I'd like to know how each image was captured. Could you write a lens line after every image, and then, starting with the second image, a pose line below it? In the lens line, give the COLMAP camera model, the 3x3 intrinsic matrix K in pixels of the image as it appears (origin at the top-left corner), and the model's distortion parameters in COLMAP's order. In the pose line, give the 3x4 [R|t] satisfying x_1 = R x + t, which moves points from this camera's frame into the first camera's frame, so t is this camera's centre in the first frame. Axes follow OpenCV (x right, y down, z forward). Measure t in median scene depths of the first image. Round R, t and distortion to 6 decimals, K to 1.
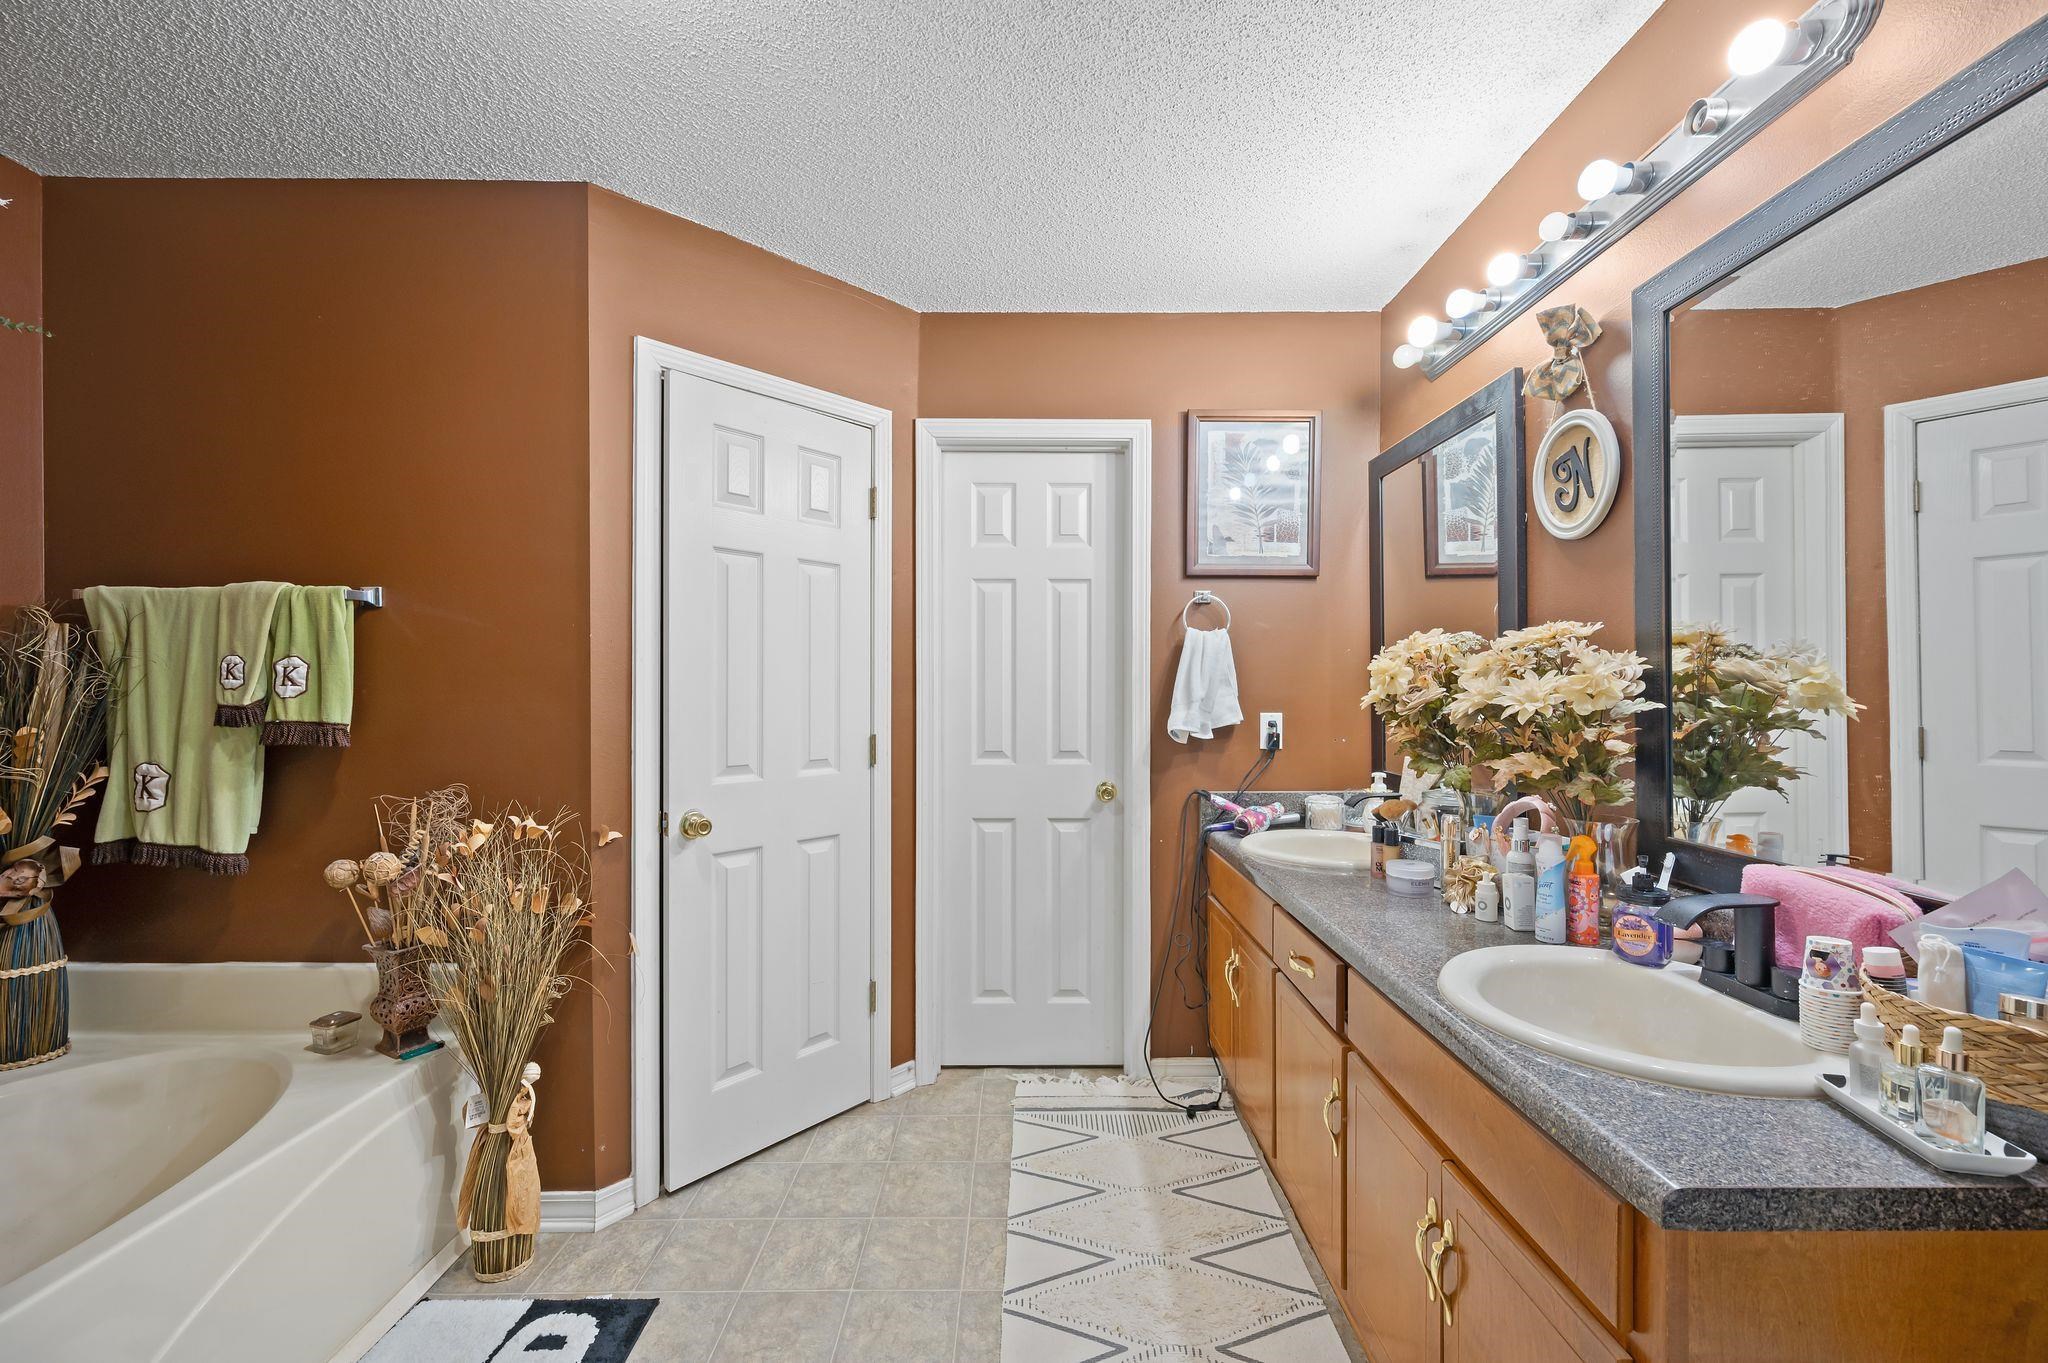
lens RADIAL K [[806.1, 0, 1027.1], [0, 806.1, 699.2], [0, 0, 1]] dist [0.000741, 0.000019]
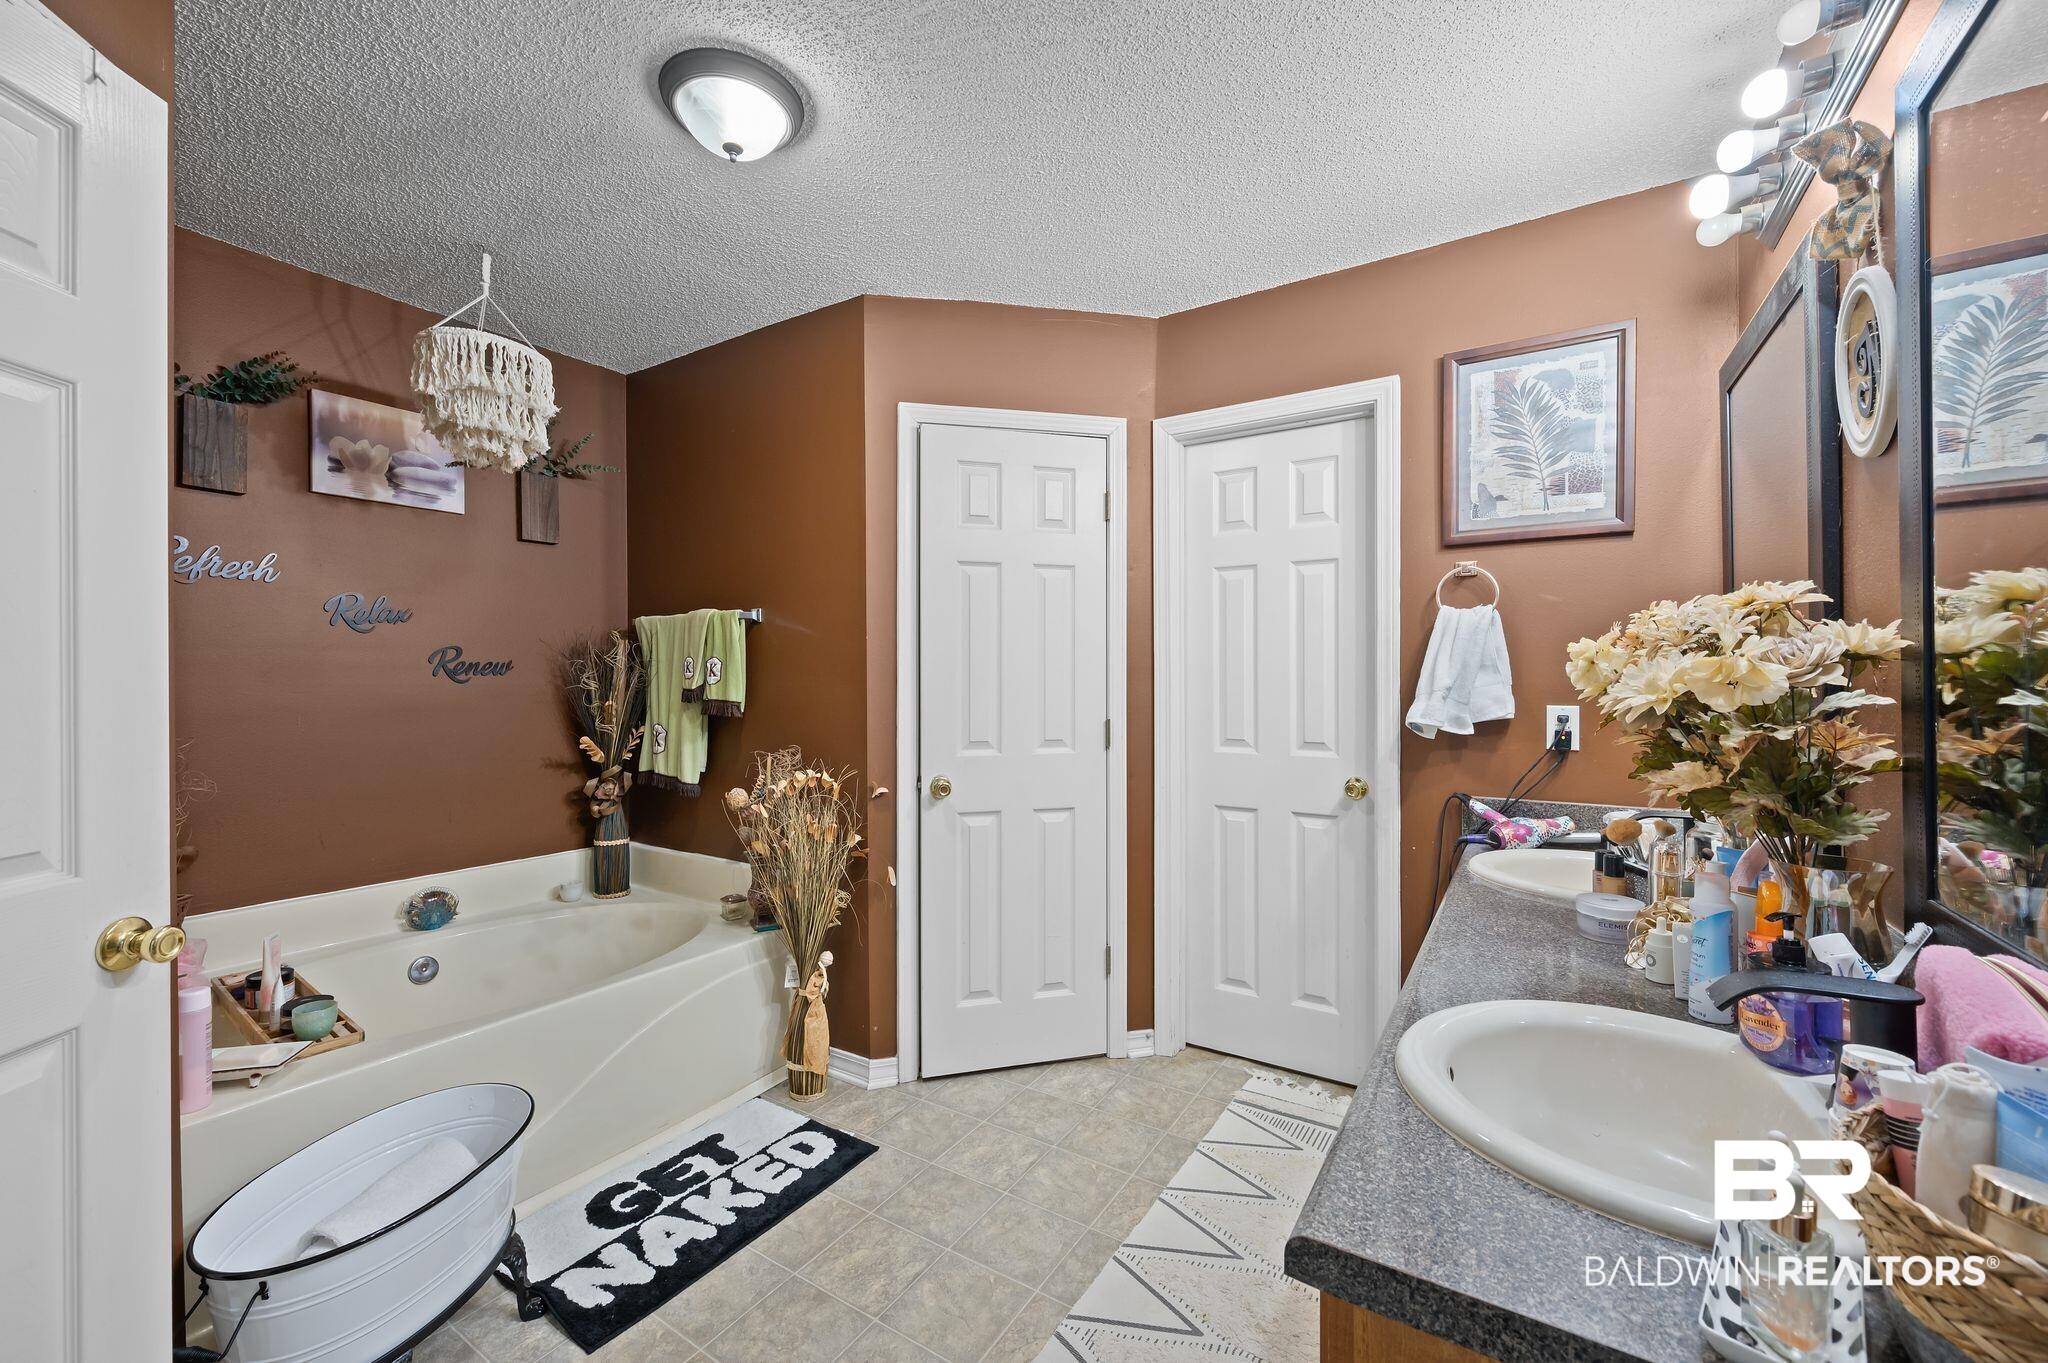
lens RADIAL K [[812.3, 0, 1031.4], [0, 812.3, 688.5], [0, 0, 1]] dist [-0.000999, -0.000001]
pose [[0.839545, 0.005203, -0.543266, 0.402334], [-0.003632, 0.999986, 0.003964, -0.001978], [0.543279, -0.001355, 0.839551, 0.030753]]
